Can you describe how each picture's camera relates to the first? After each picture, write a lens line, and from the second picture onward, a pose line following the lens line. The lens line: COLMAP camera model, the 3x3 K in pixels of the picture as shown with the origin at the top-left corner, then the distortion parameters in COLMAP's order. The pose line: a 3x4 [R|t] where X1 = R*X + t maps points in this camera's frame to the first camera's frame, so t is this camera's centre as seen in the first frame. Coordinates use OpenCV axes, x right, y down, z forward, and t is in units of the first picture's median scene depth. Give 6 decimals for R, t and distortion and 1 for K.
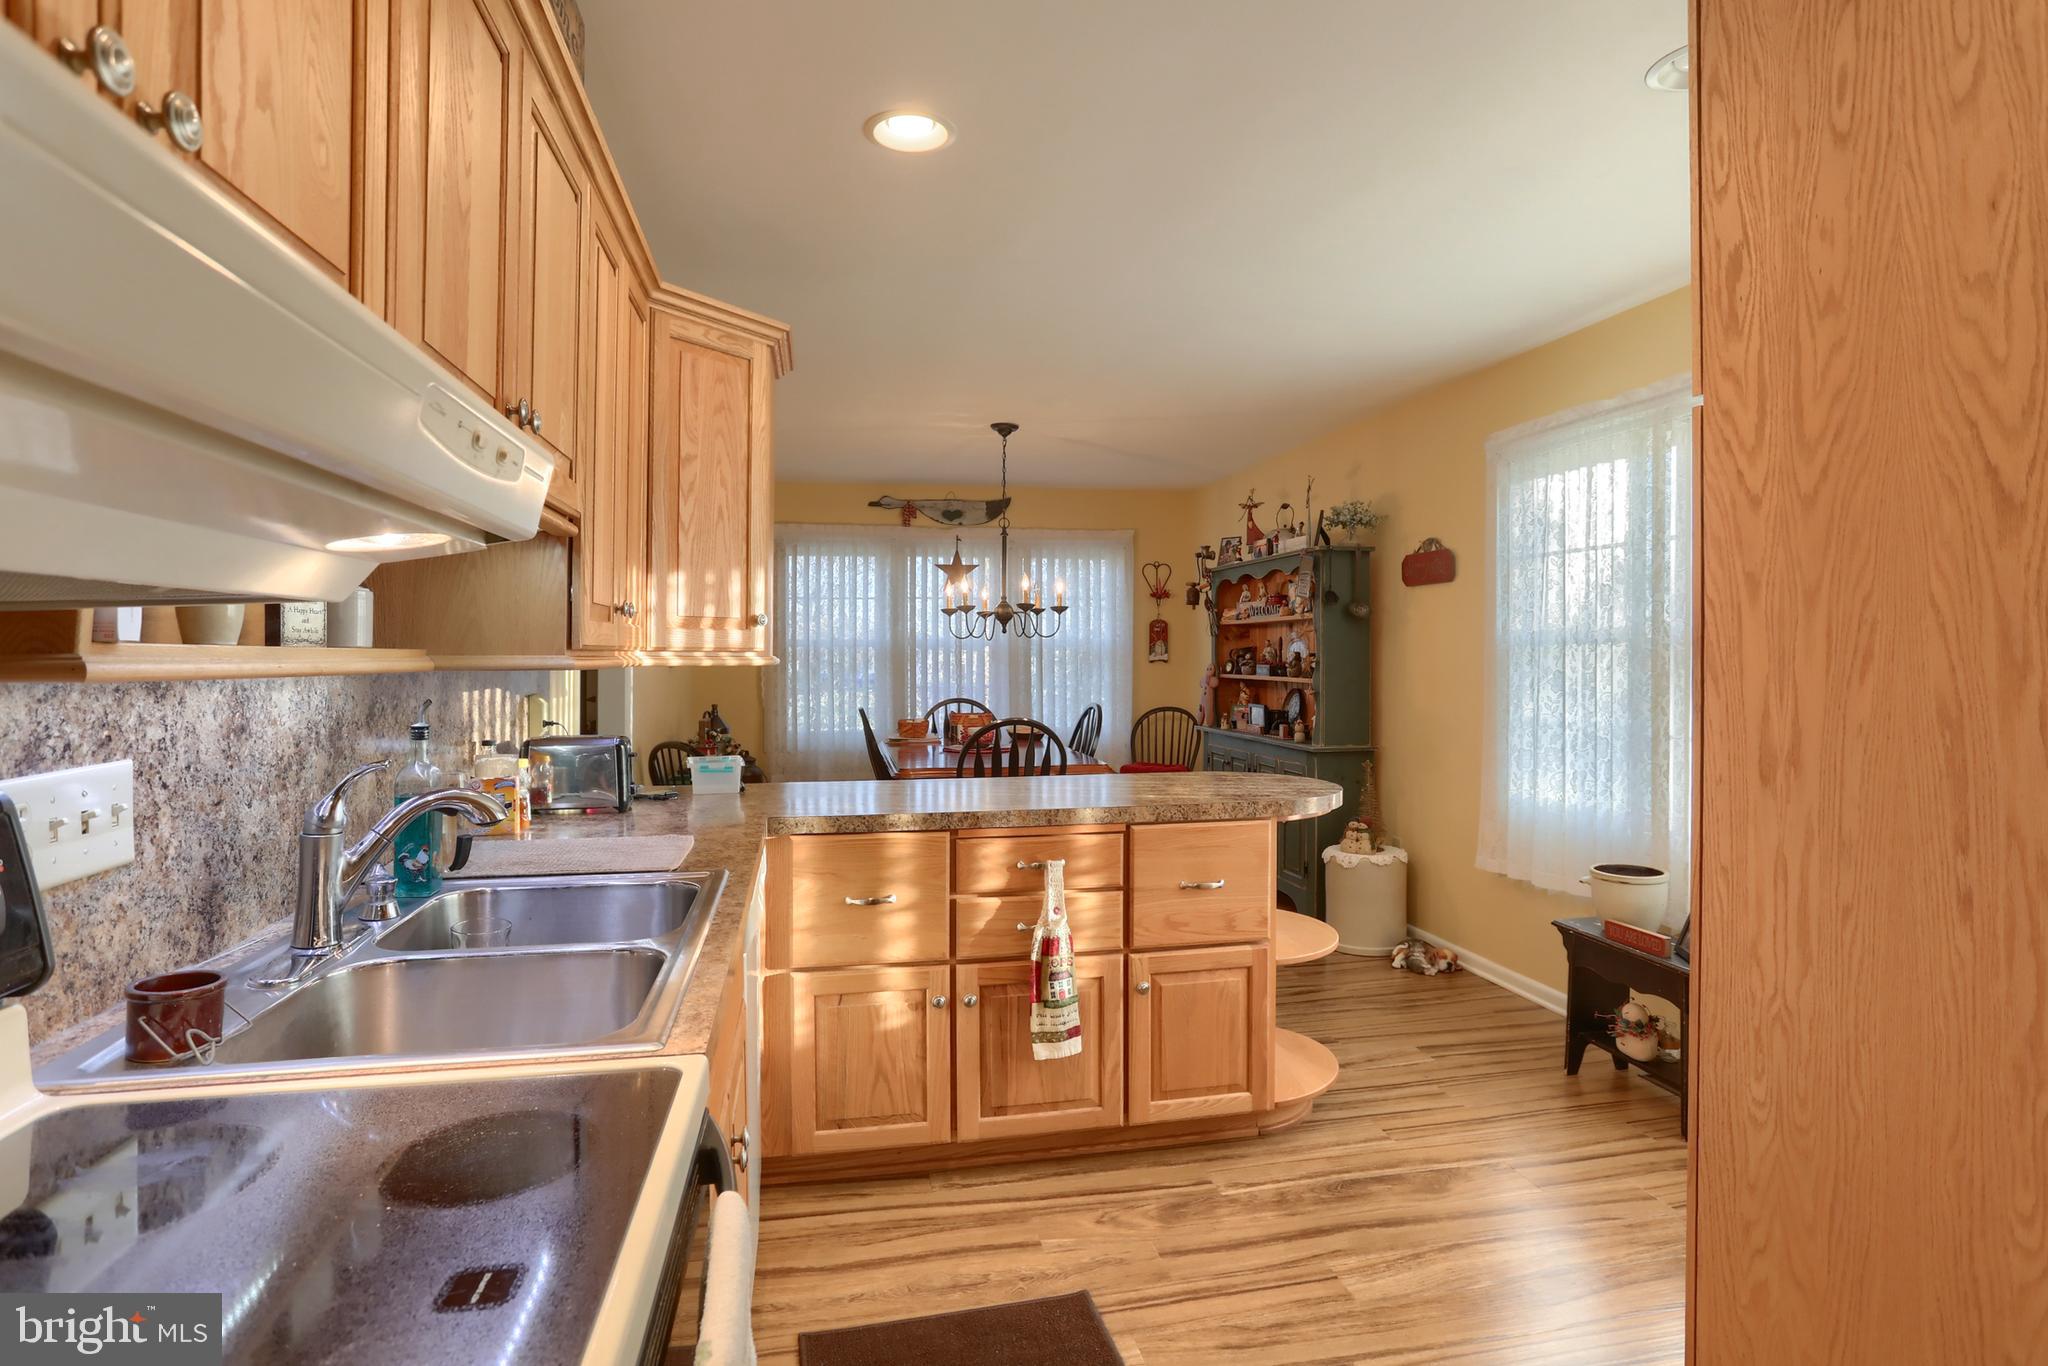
lens RADIAL K [[1058.7, 0, 1029.5], [0, 1058.7, 630.8], [0, 0, 1]] dist [-0.063302, 0.037330]
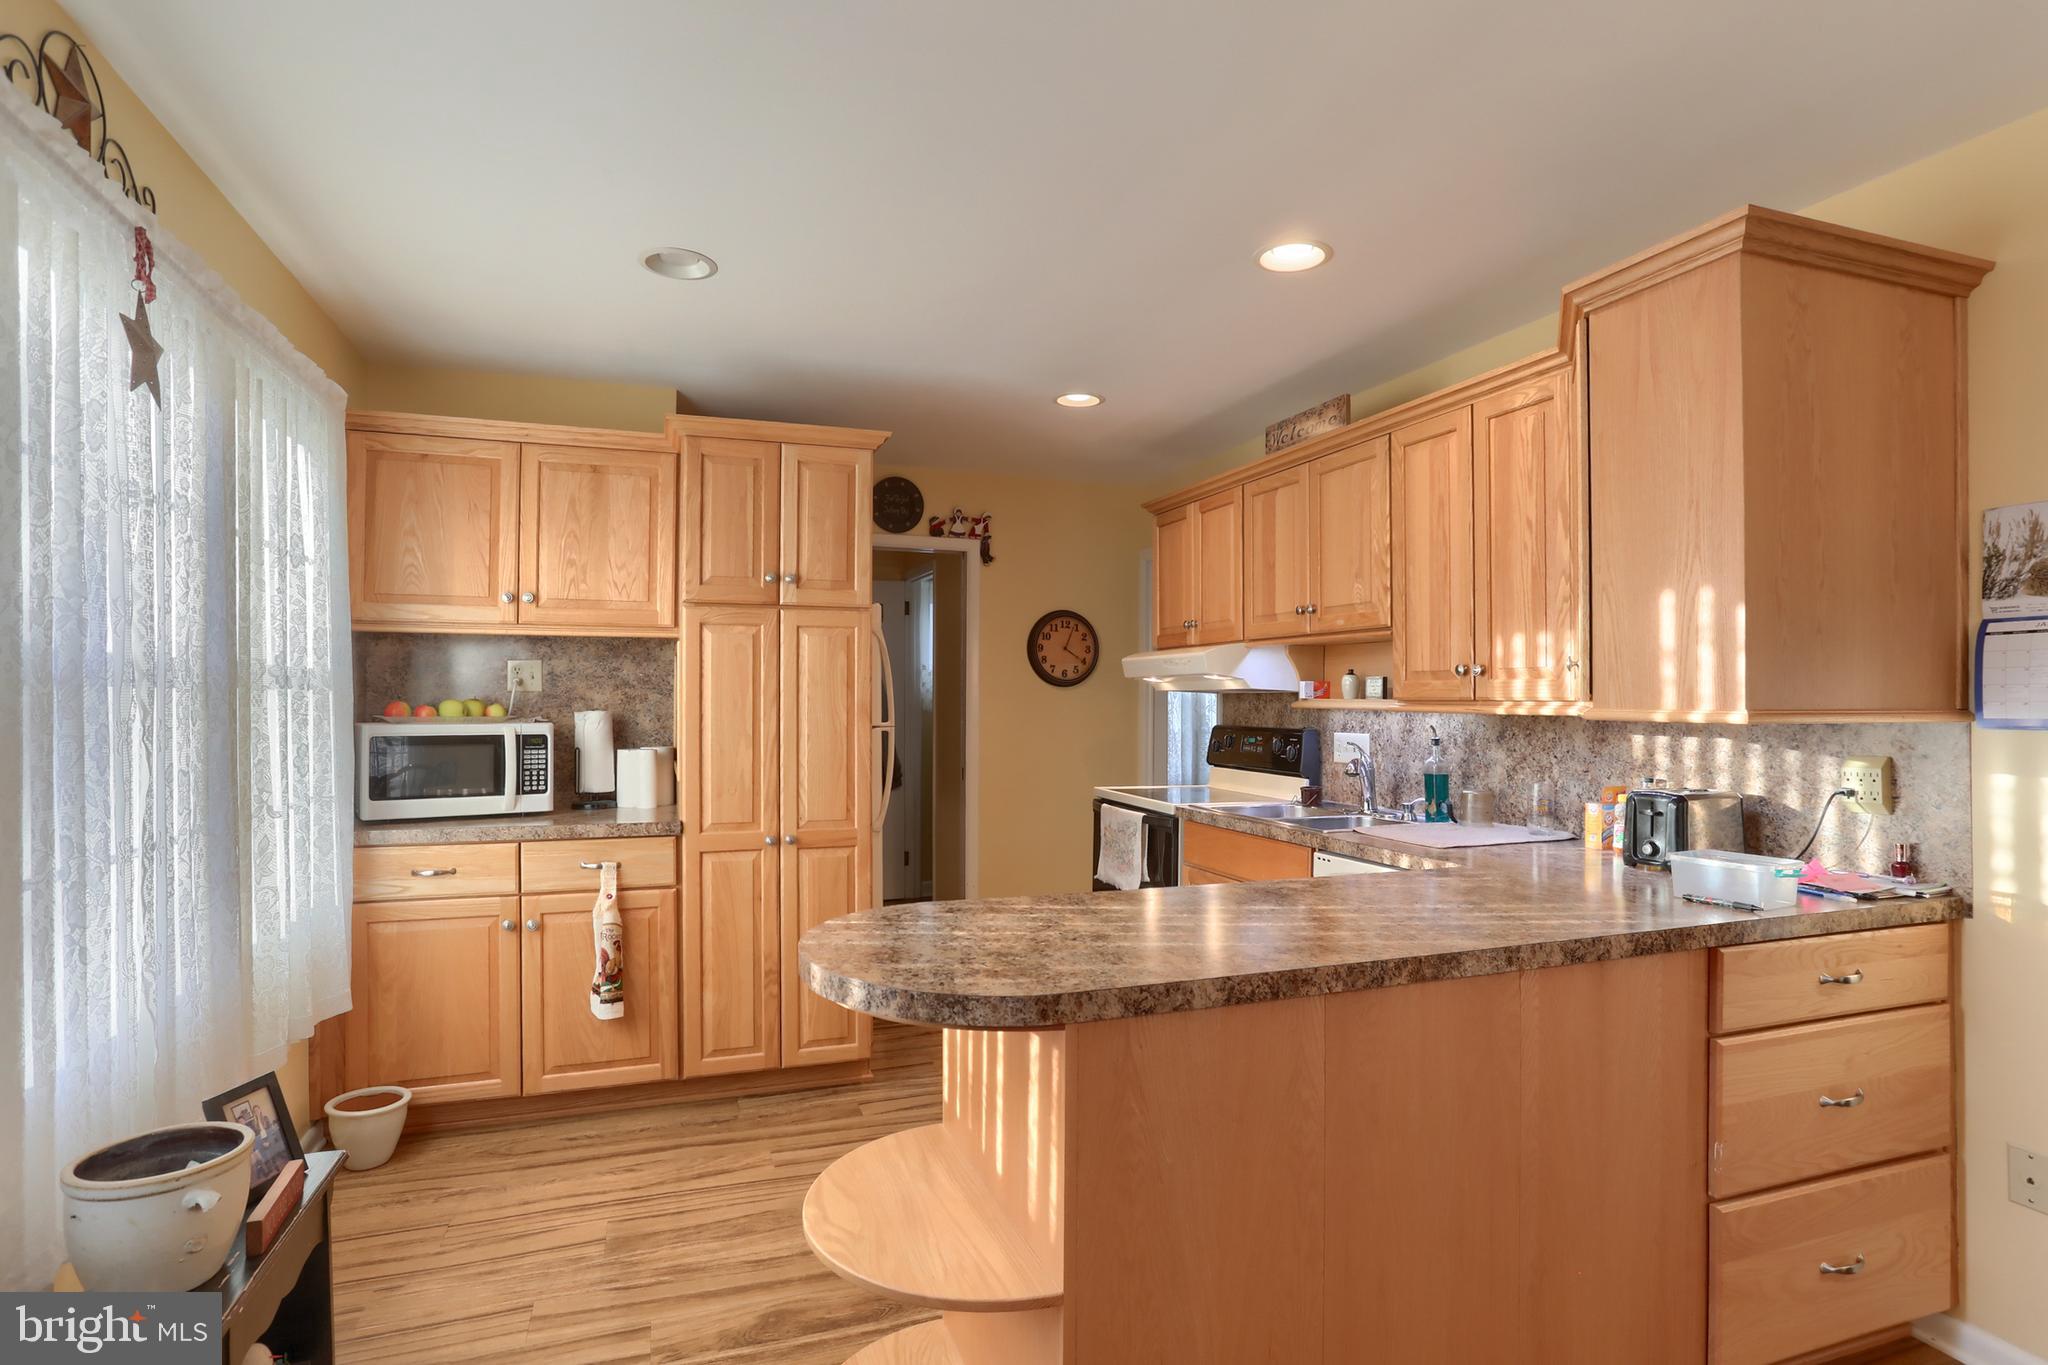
lens RADIAL K [[1064.6, 0, 1030.7], [0, 1064.6, 700.3], [0, 0, 1]] dist [-0.069196, 0.045728]
pose [[-0.988065, -0.003586, -0.153999, 0.306267], [-0.000817, 0.999837, -0.018036, 0.034595], [0.154038, -0.017695, -0.987906, 1.802970]]
